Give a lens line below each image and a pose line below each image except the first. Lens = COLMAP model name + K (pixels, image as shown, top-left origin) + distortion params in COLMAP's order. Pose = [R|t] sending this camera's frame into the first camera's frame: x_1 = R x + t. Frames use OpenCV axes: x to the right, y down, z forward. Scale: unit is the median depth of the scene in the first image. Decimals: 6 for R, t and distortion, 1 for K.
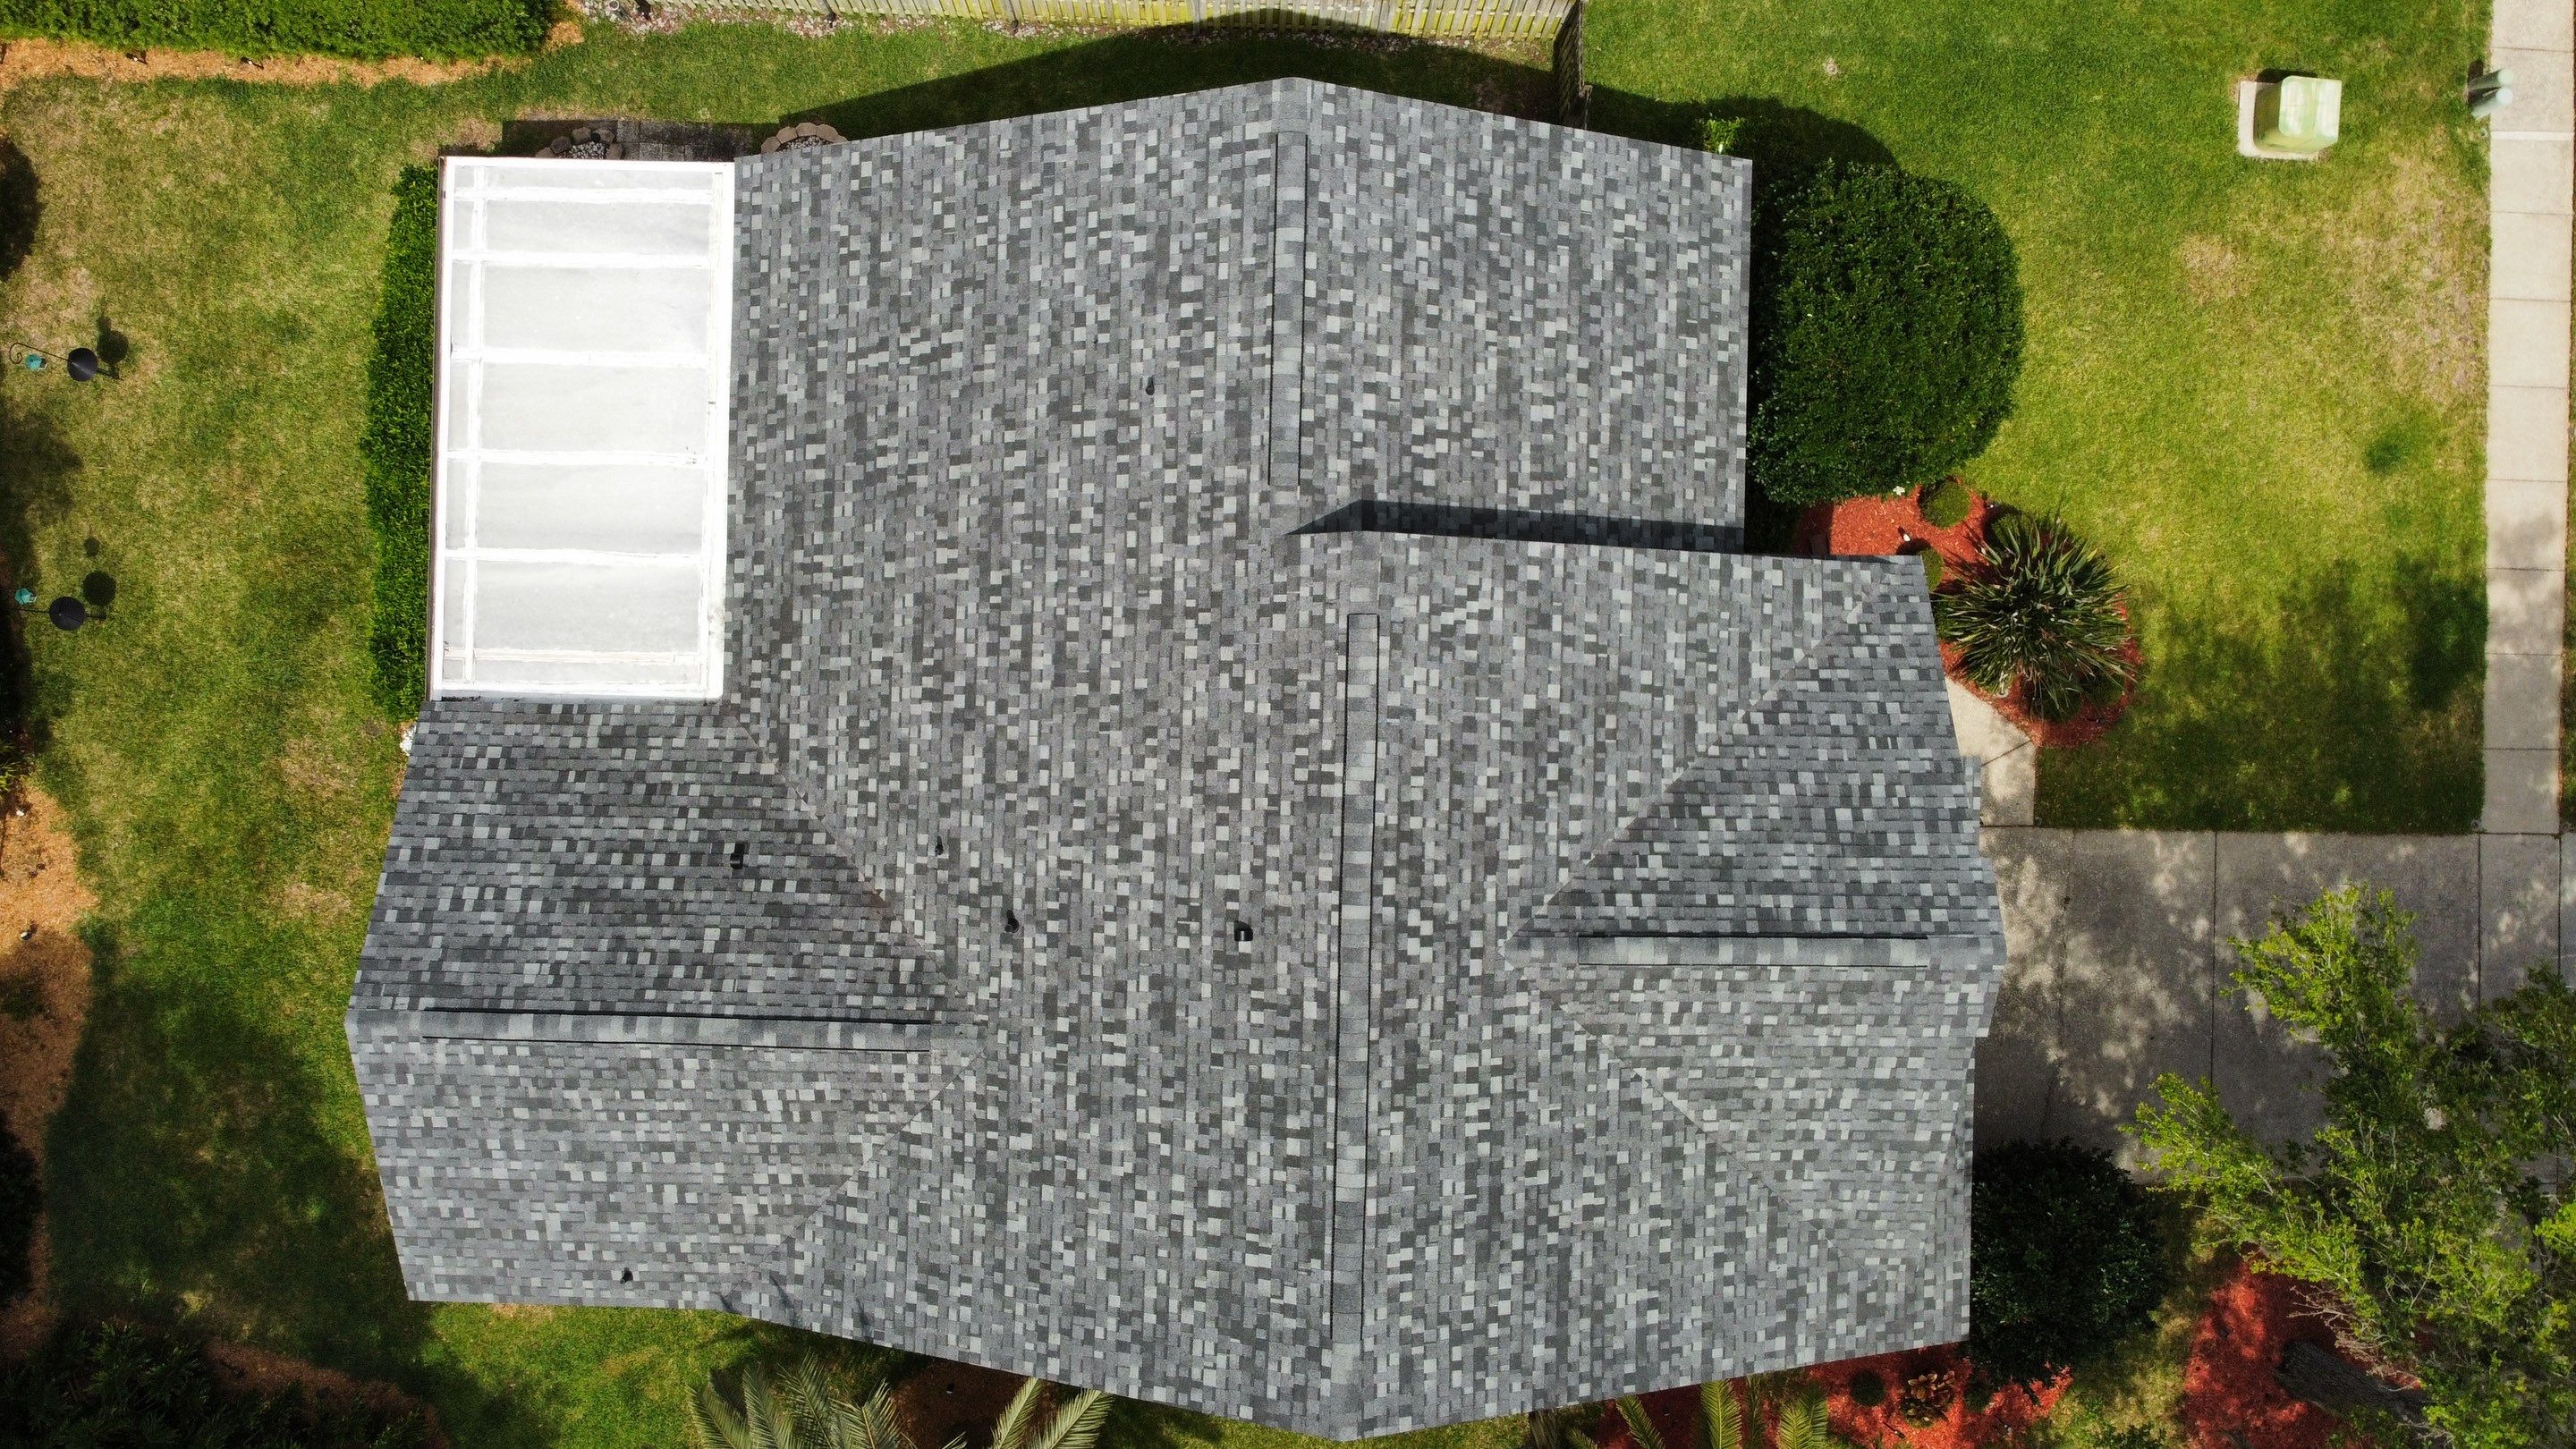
lens RADIAL K [[1969.3, 0, 1249.7], [0, 1969.3, 695.3], [0, 0, 1]] dist [0.007052, -0.053625]
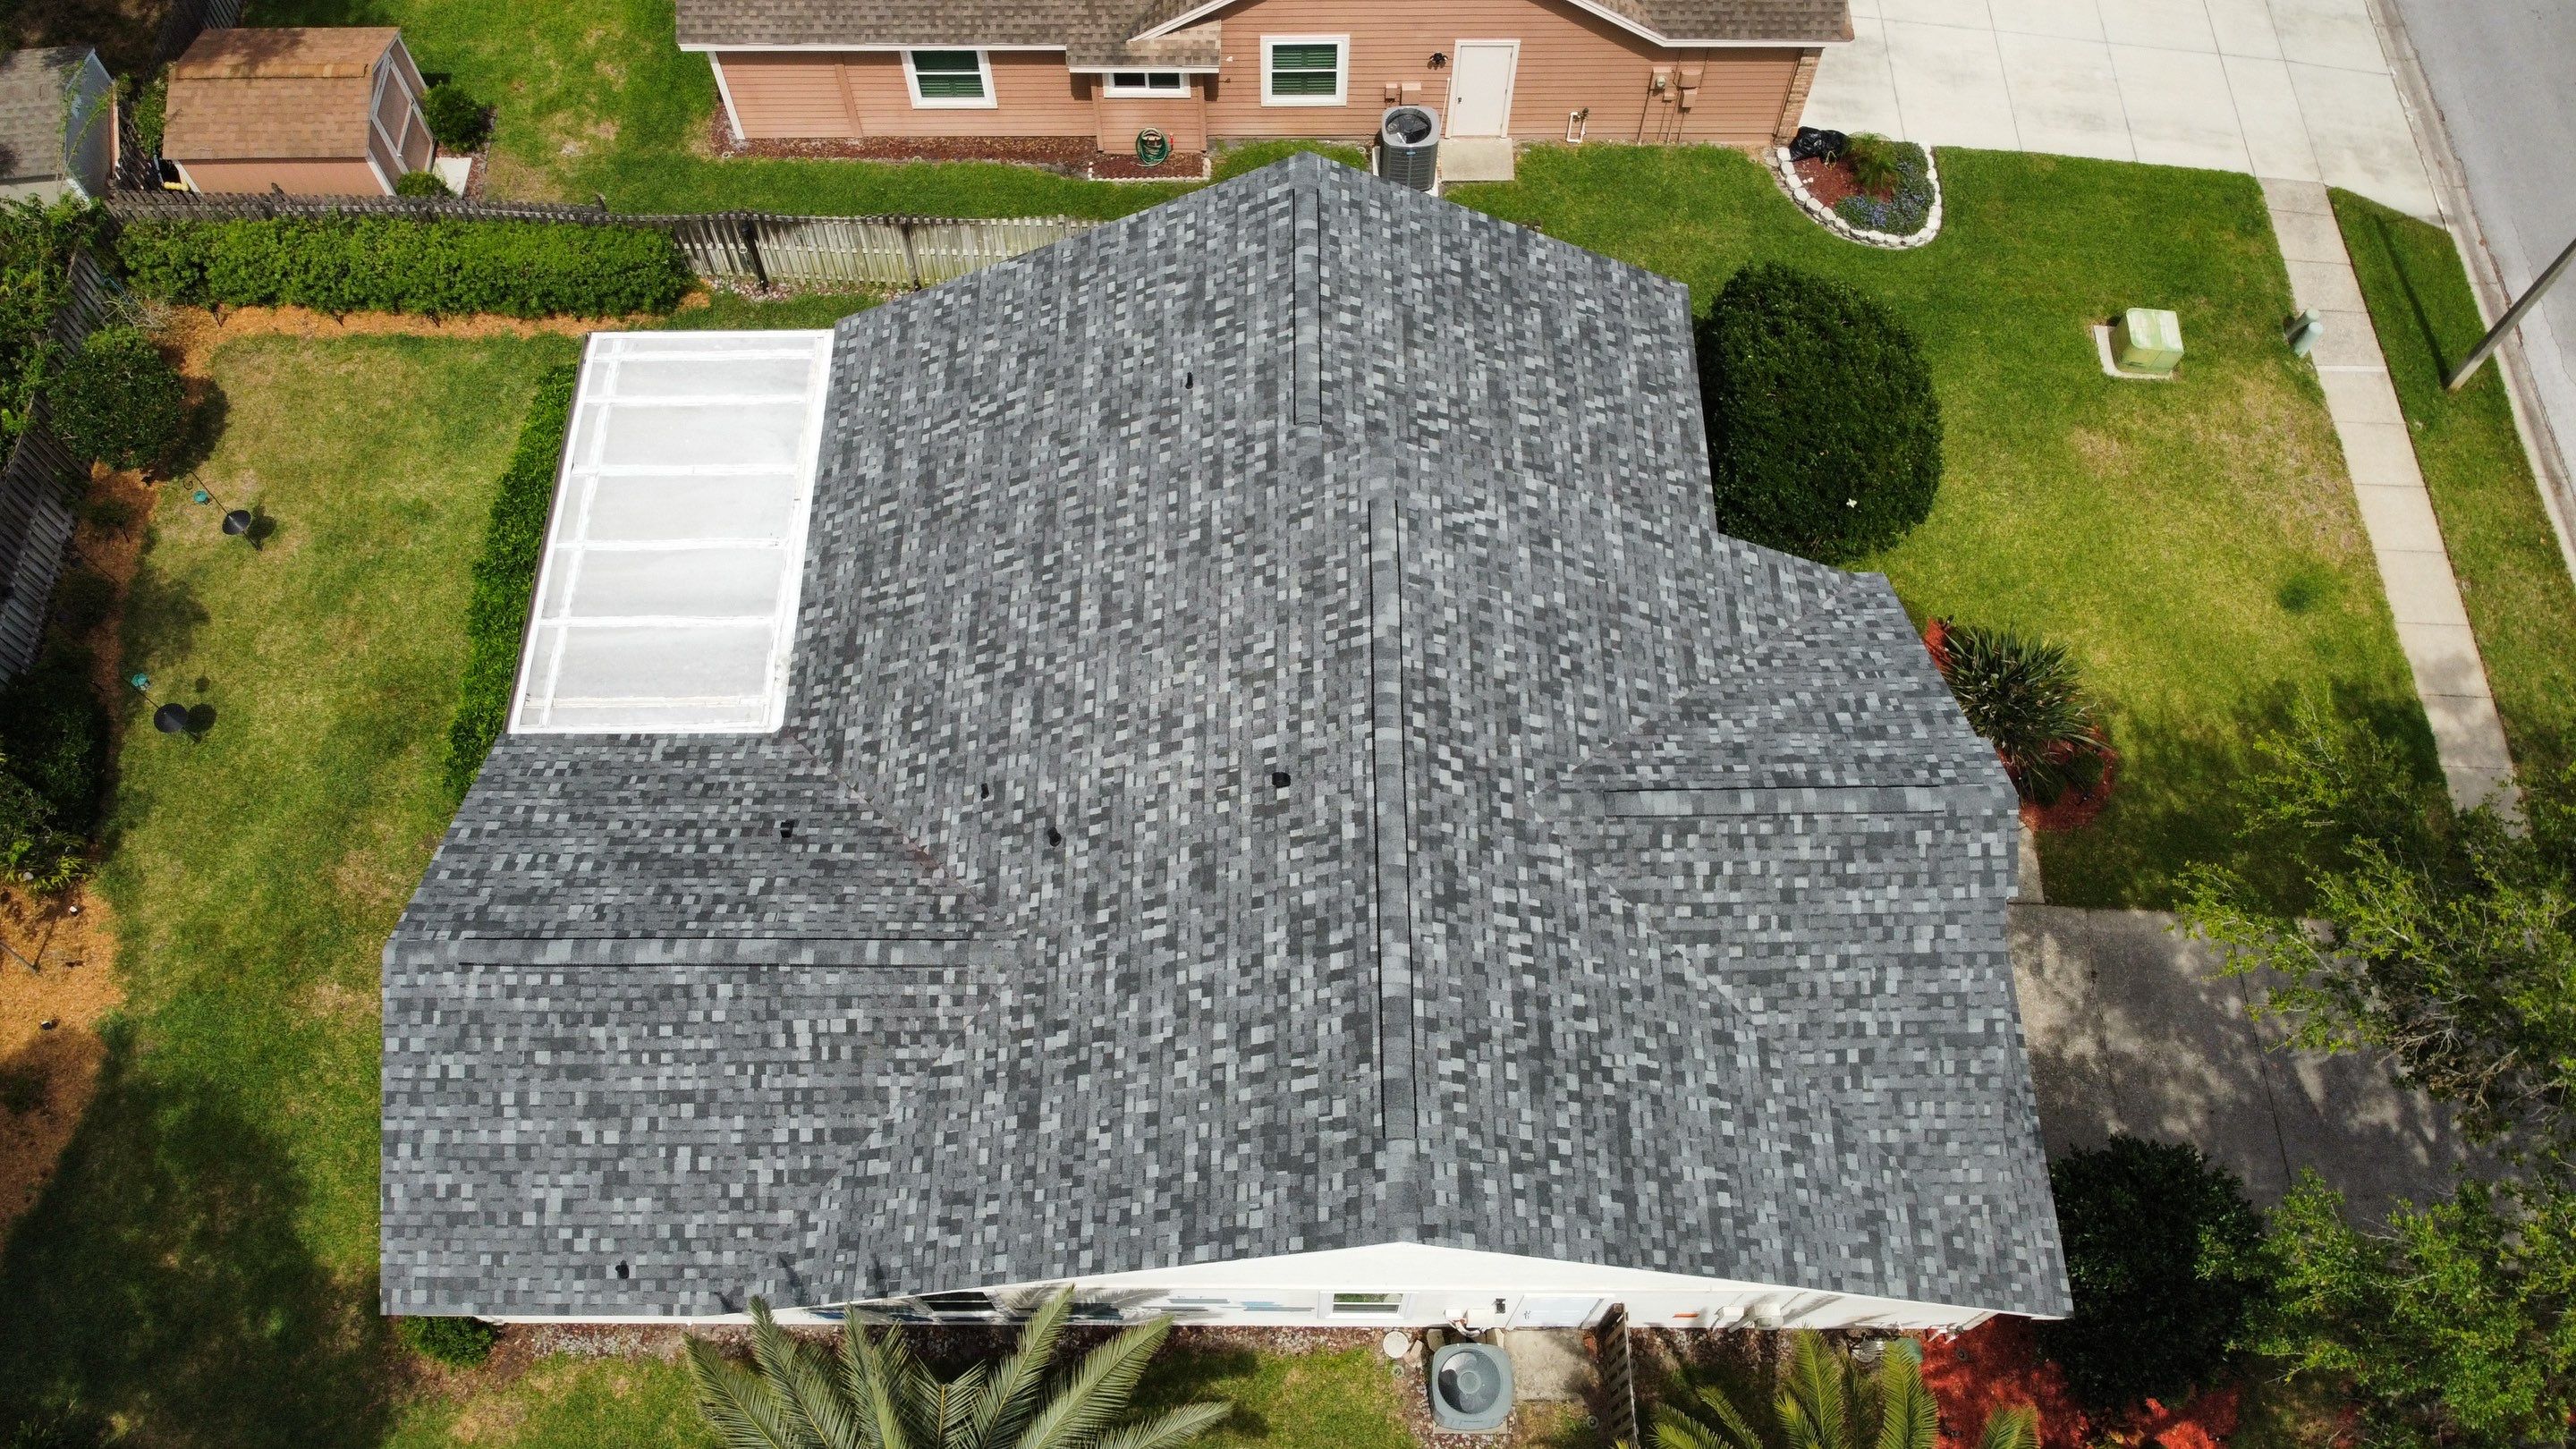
lens RADIAL K [[1969.3, 0, 1246.5], [0, 1969.3, 683.1], [0, 0, 1]] dist [0.007052, -0.053625]
pose [[0.999891, -0.012878, 0.007214, -0.026565], [0.014754, 0.886594, -0.462313, 0.518519], [-0.000442, 0.462369, 0.886687, 0.050243]]
